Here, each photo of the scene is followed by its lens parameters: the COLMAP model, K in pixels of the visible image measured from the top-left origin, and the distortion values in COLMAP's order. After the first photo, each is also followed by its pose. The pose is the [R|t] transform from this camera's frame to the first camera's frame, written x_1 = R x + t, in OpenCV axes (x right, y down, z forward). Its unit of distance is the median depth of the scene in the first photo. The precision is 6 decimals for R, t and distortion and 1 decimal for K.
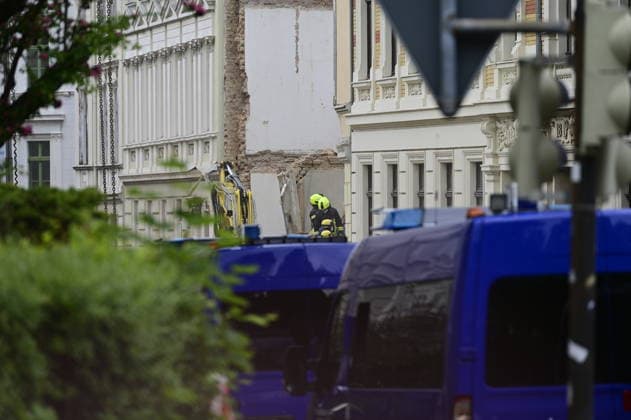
lens RADIAL K [[3609.6, 0, 319.0], [0, 3609.6, 210.5], [0, 0, 1]] dist [0.153766, 0.000000]
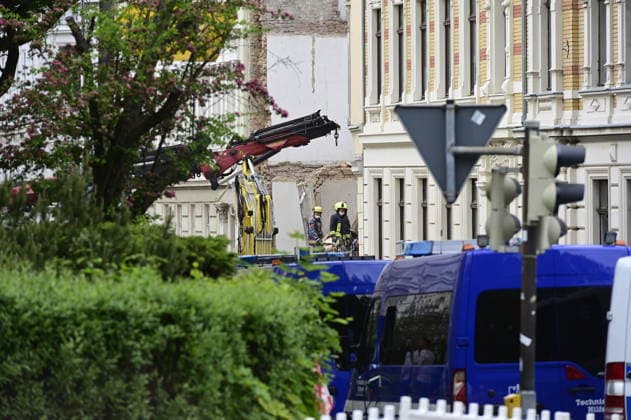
lens RADIAL K [[3609.6, 0, 318.5], [0, 3609.6, 209.8], [0, 0, 1]] dist [0.153766, 0.000000]
pose [[1.000000, -0.000529, 0.000270, -0.011696], [0.000528, 0.999996, 0.002894, -0.011882], [-0.000272, -0.002894, 0.999996, -0.306522]]
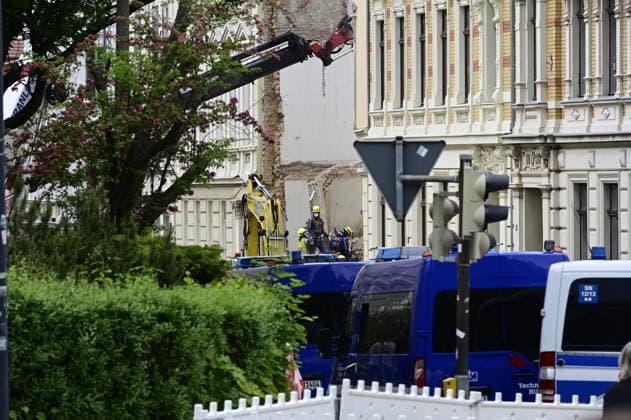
lens RADIAL K [[3609.6, 0, 304.6], [0, 3609.6, 218.2], [0, 0, 1]] dist [0.153766, 0.000000]
pose [[0.999940, 0.000615, -0.010954, 0.001667], [-0.000522, 0.999964, 0.008494, -0.019508], [0.010959, -0.008488, 0.999904, -0.468796]]
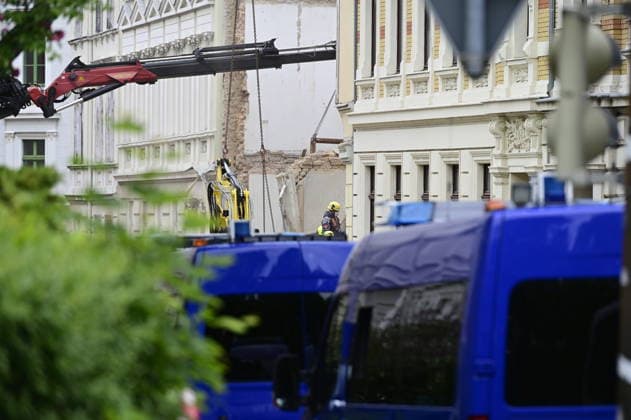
lens RADIAL K [[3609.6, 0, 314.3], [0, 3609.6, 188.5], [0, 0, 1]] dist [0.153766, 0.000000]
pose [[0.999898, 0.014176, -0.001802, 0.000847], [-0.014190, 0.999867, -0.008021, 0.002519], [0.001688, 0.008045, 0.999966, 0.080071]]
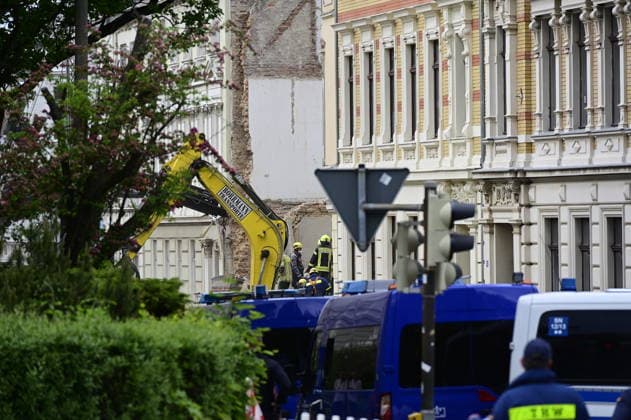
lens RADIAL K [[3609.6, 0, 318.6], [0, 3609.6, 207.1], [0, 0, 1]] dist [0.153766, 0.000000]
pose [[0.999987, -0.005185, 0.000214, 0.004728], [0.005186, 0.999968, -0.006021, -0.016639], [-0.000183, 0.006022, 0.999982, -0.440870]]
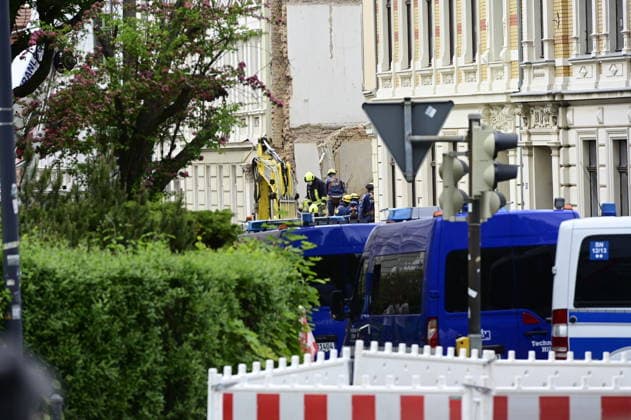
lens RADIAL K [[3609.6, 0, 314.6], [0, 3609.6, 209.6], [0, 0, 1]] dist [0.153766, 0.000000]
pose [[0.999739, -0.019916, -0.011224, 0.001760], [0.020101, 0.999661, 0.016577, -0.019654], [0.010890, -0.016799, 0.999800, -0.471108]]
